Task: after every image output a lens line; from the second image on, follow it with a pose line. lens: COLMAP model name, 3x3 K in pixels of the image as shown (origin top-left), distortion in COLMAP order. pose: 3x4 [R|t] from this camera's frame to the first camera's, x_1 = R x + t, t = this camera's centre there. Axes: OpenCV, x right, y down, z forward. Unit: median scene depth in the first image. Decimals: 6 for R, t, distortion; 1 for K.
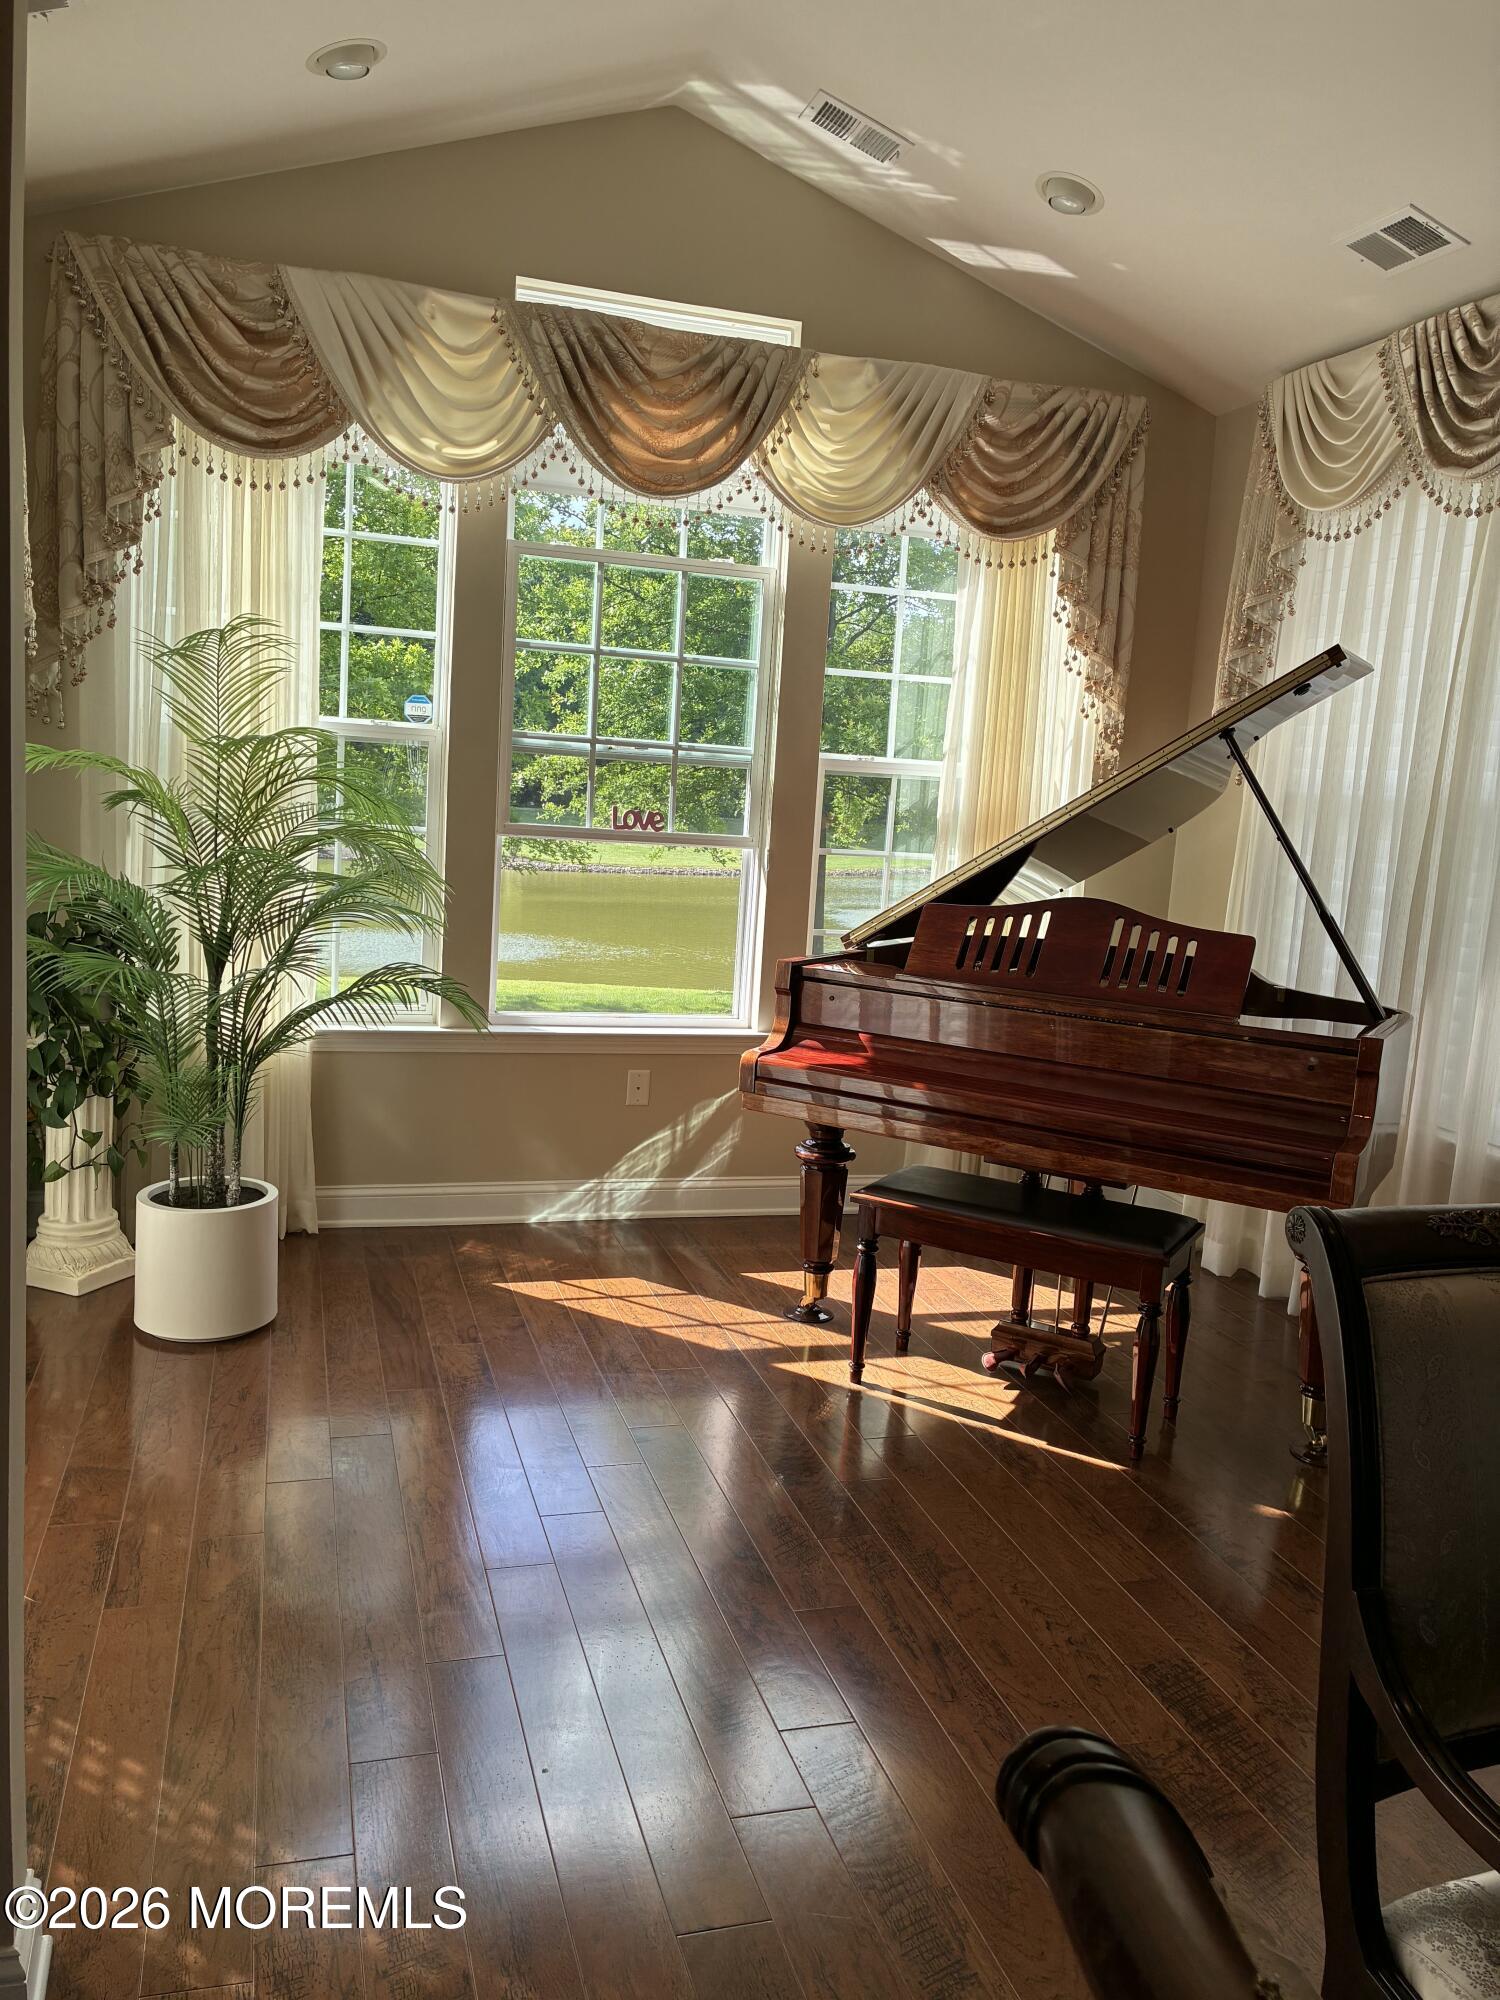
lens RADIAL K [[1523.8, 0, 761.9], [0, 1523.8, 997.6], [0, 0, 1]] dist [0.039457, -0.052813]
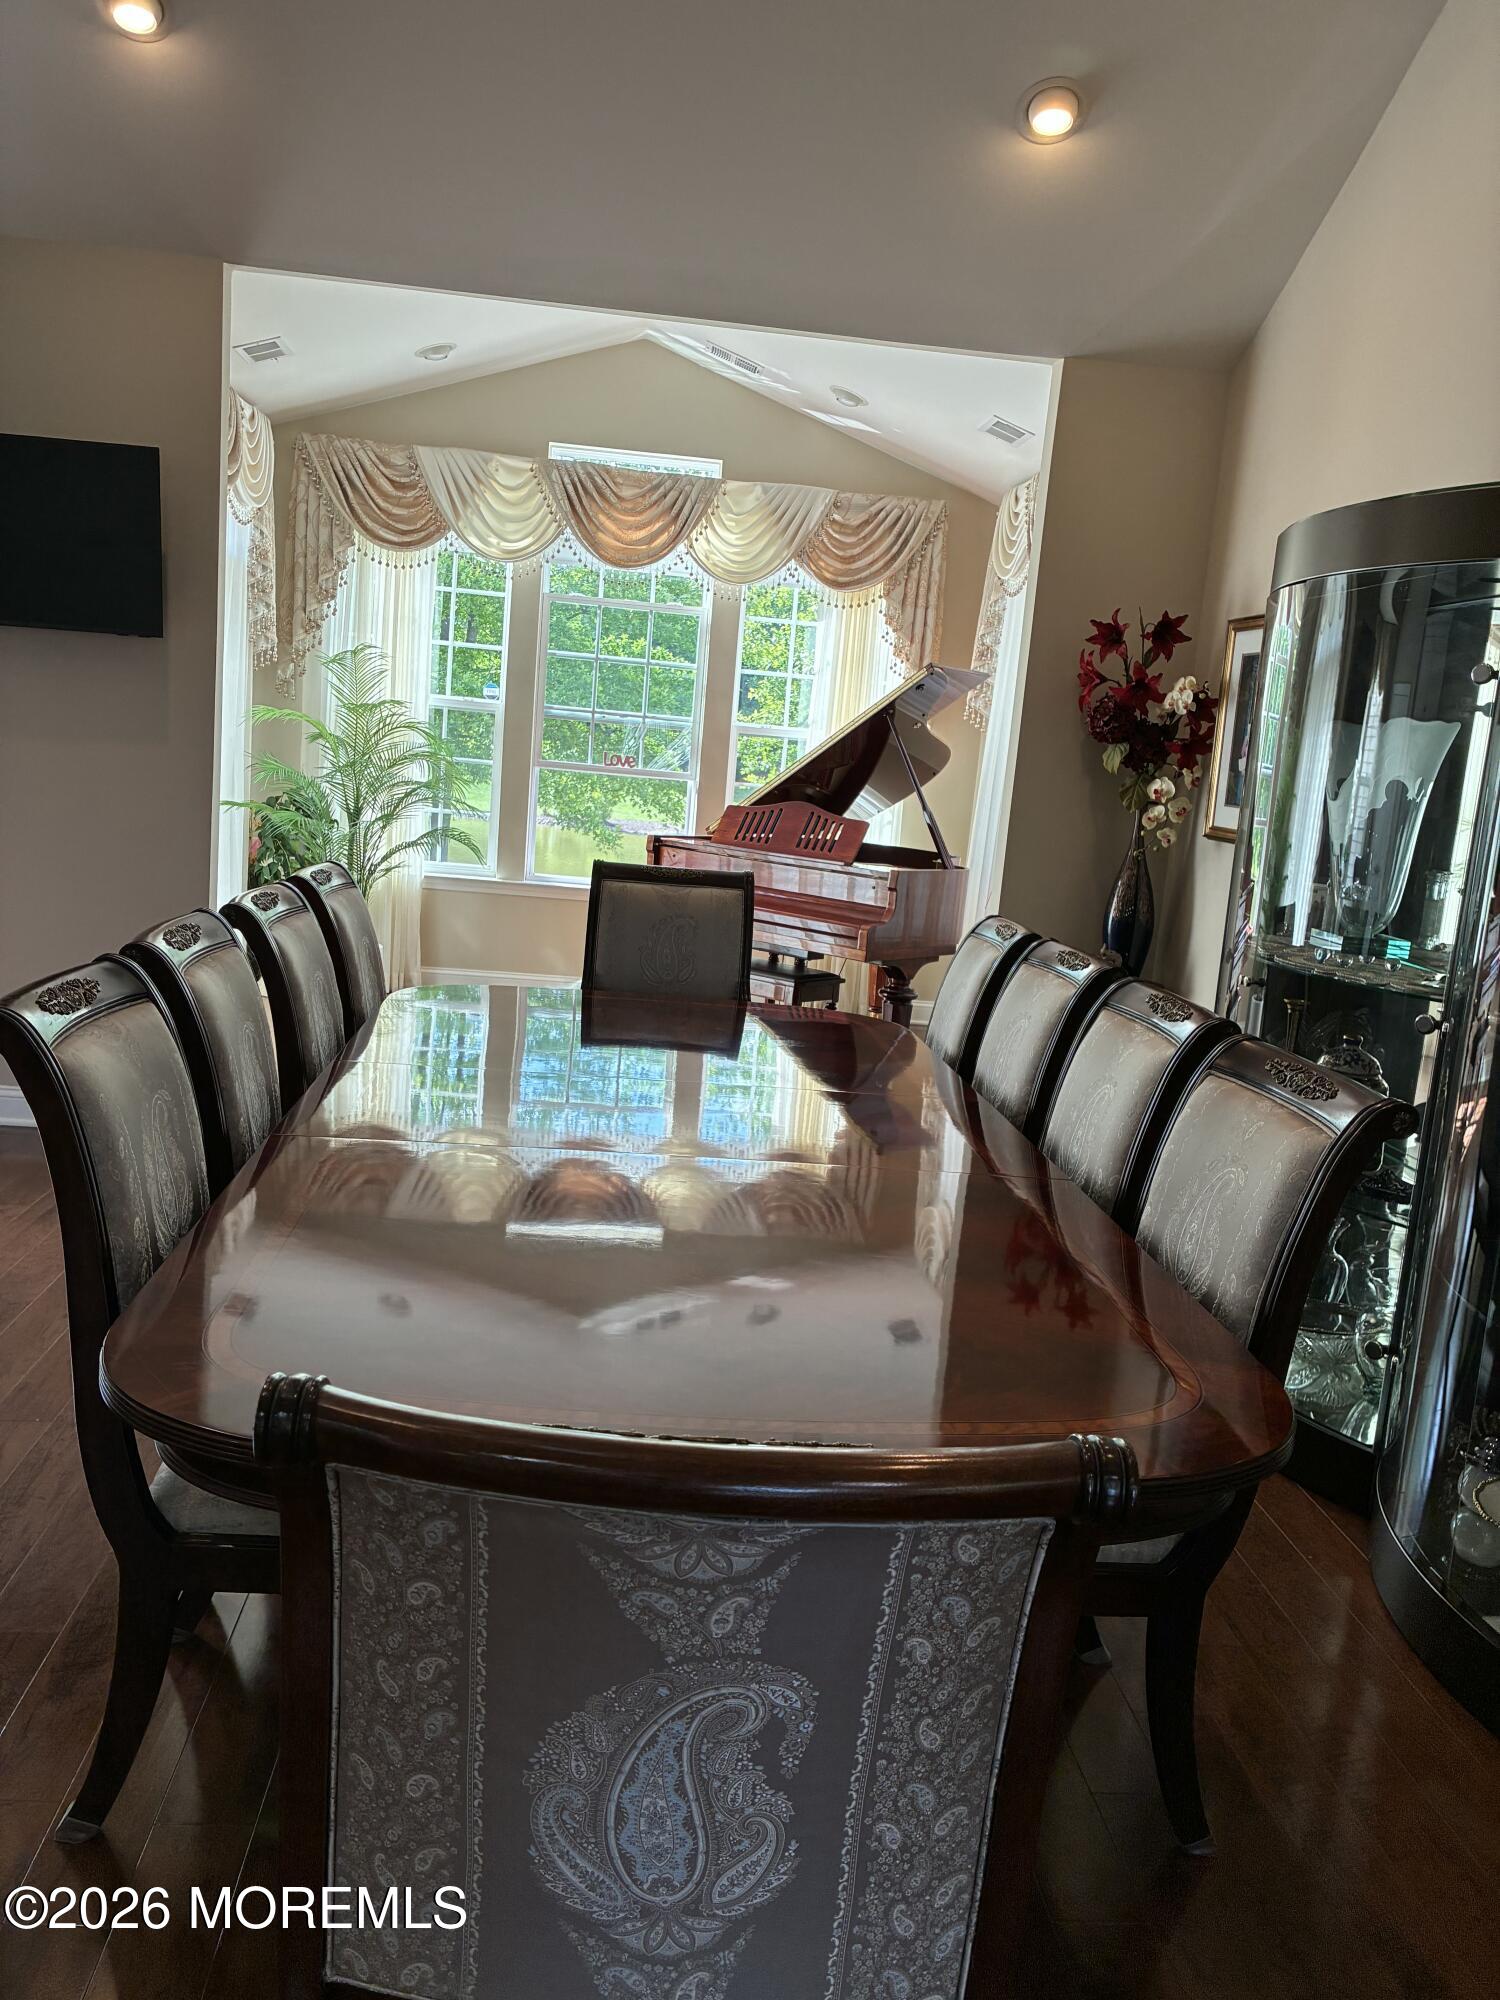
lens RADIAL K [[1523.8, 0, 738.1], [0, 1523.8, 1000.5], [0, 0, 1]] dist [0.039457, -0.052813]
pose [[0.977464, 0.054462, -0.203955, 0.436362], [-0.052209, 0.998501, 0.016418, 0.120993], [0.204543, -0.005399, 0.978843, -0.655232]]
